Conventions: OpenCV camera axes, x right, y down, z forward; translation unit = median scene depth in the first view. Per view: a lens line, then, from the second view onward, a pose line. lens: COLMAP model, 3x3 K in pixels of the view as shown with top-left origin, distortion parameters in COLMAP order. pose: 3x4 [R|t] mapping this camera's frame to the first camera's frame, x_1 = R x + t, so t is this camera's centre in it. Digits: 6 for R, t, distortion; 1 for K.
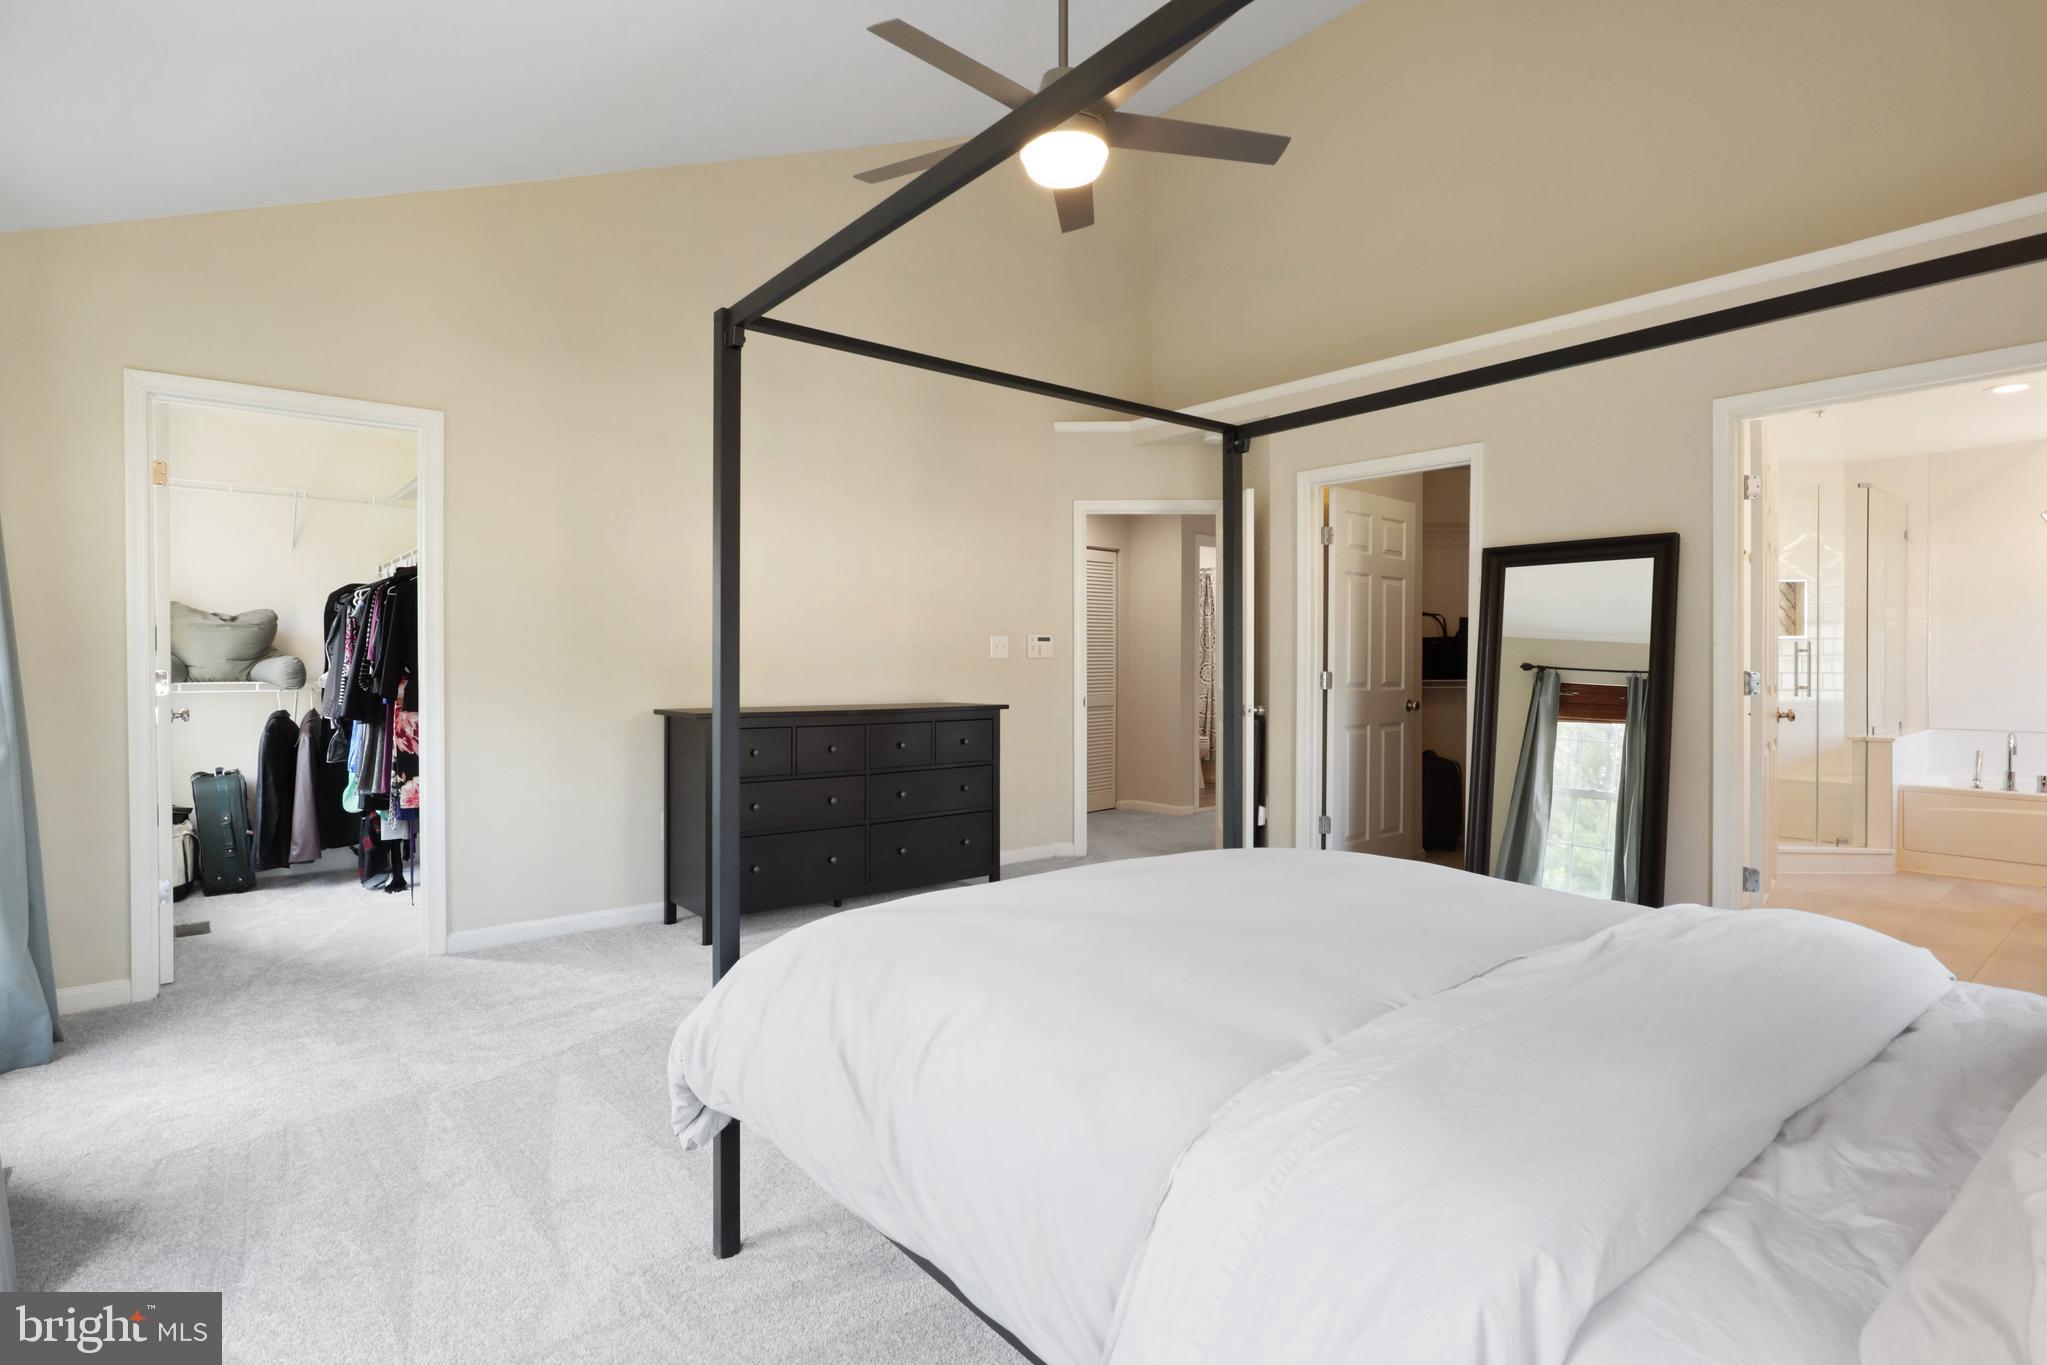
lens RADIAL K [[1020.4, 0, 1026.9], [0, 1020.4, 666.3], [0, 0, 1]] dist [-0.026958, 0.017444]
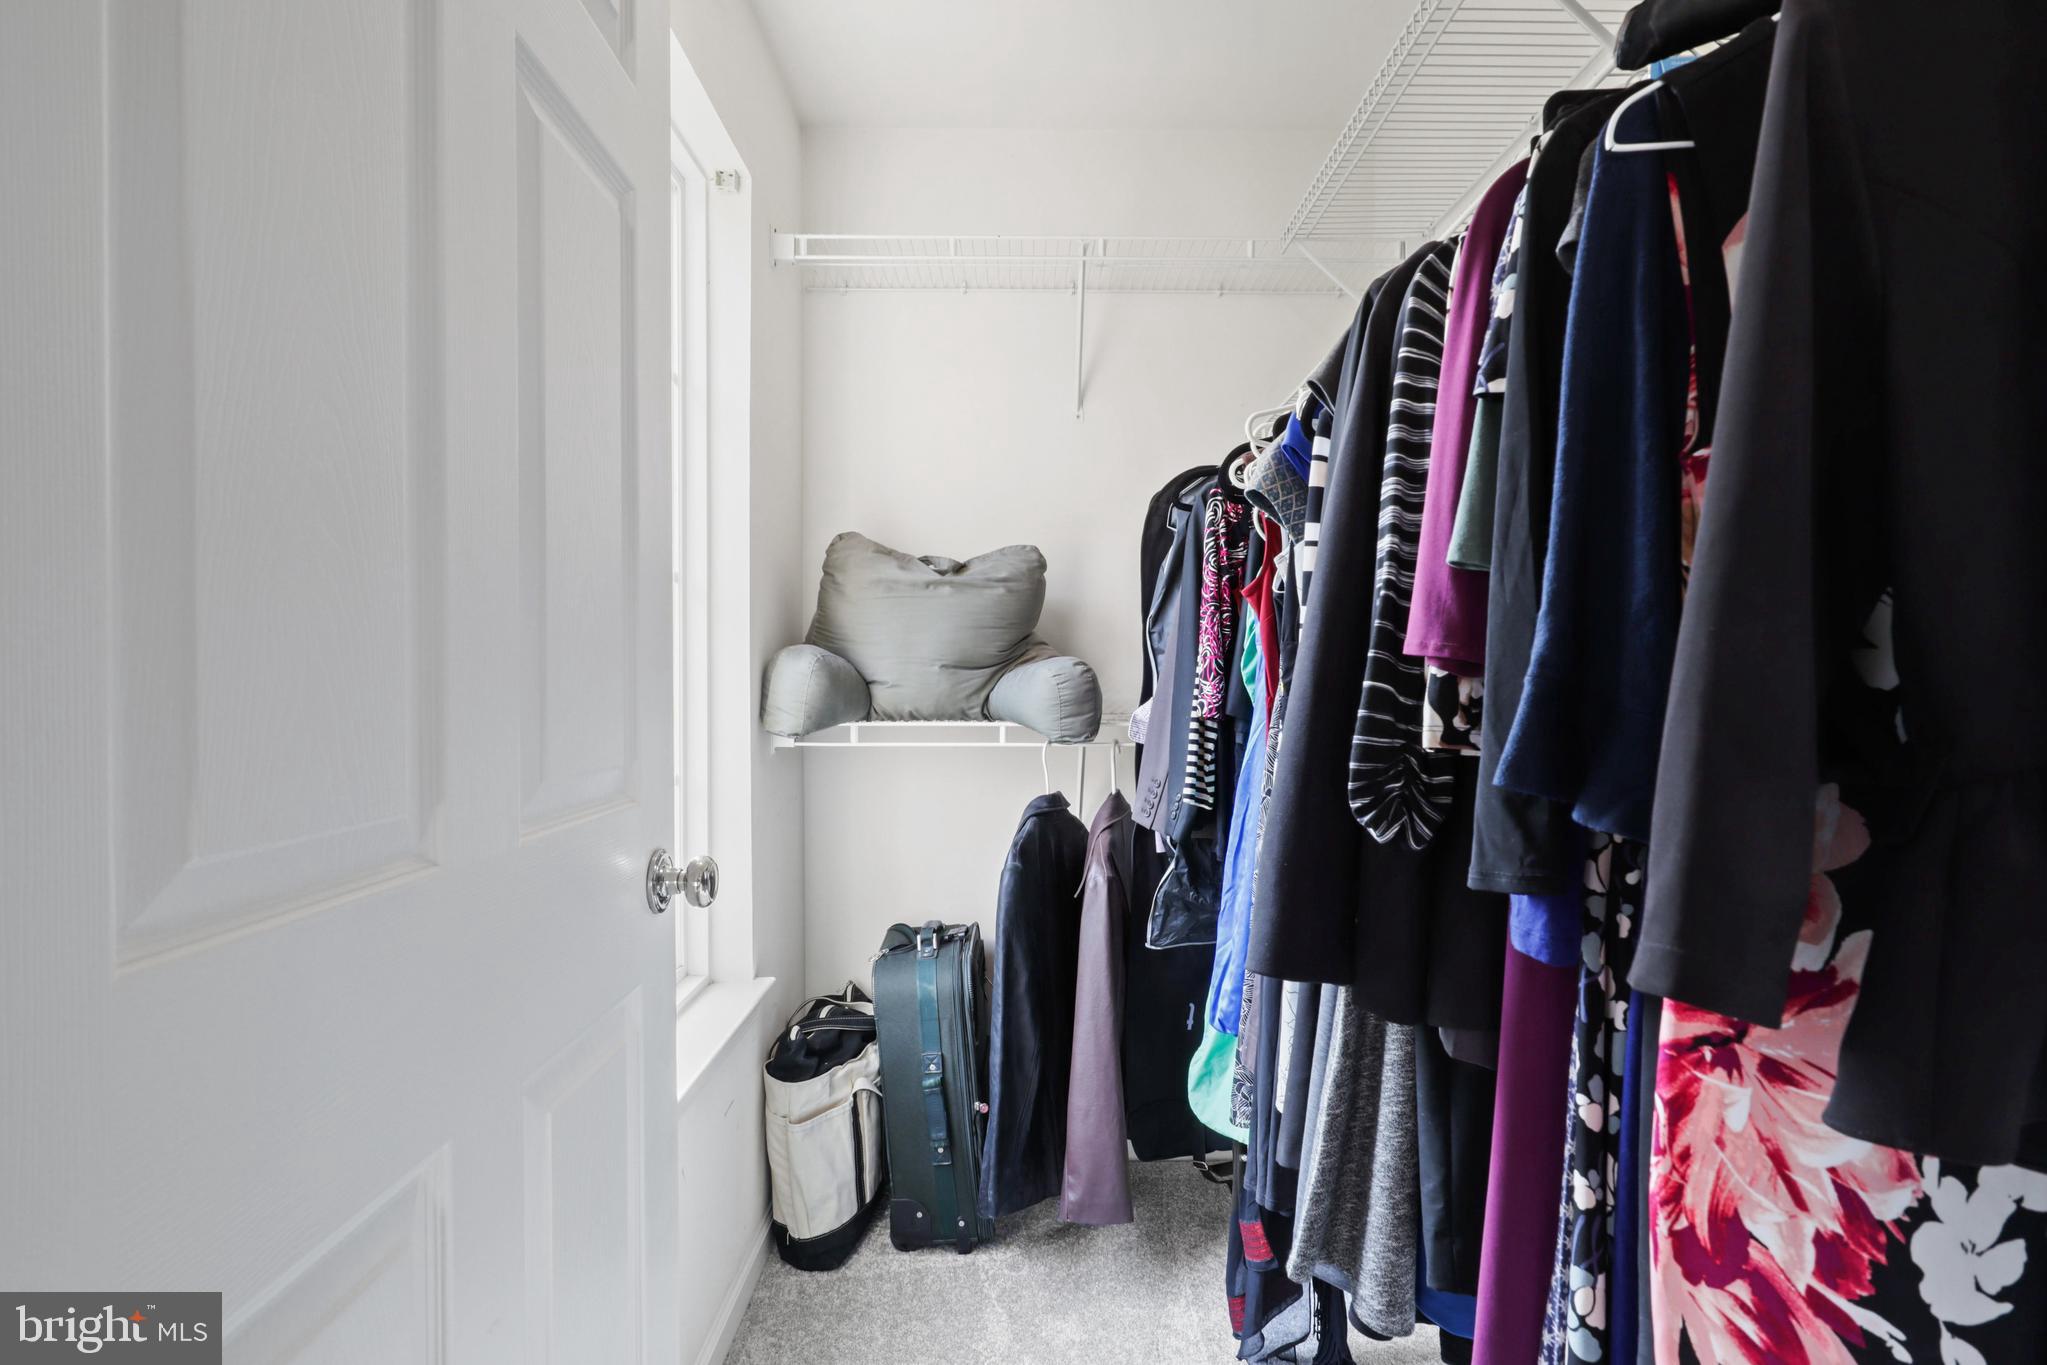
lens RADIAL K [[1029.2, 0, 1027.9], [0, 1029.2, 685.8], [0, 0, 1]] dist [-0.015537, 0.000055]
pose [[0.766816, 0.009190, -0.641801, -0.490604], [-0.002968, 0.999938, 0.010773, -0.003391], [0.641860, -0.006356, 0.766796, 0.691775]]
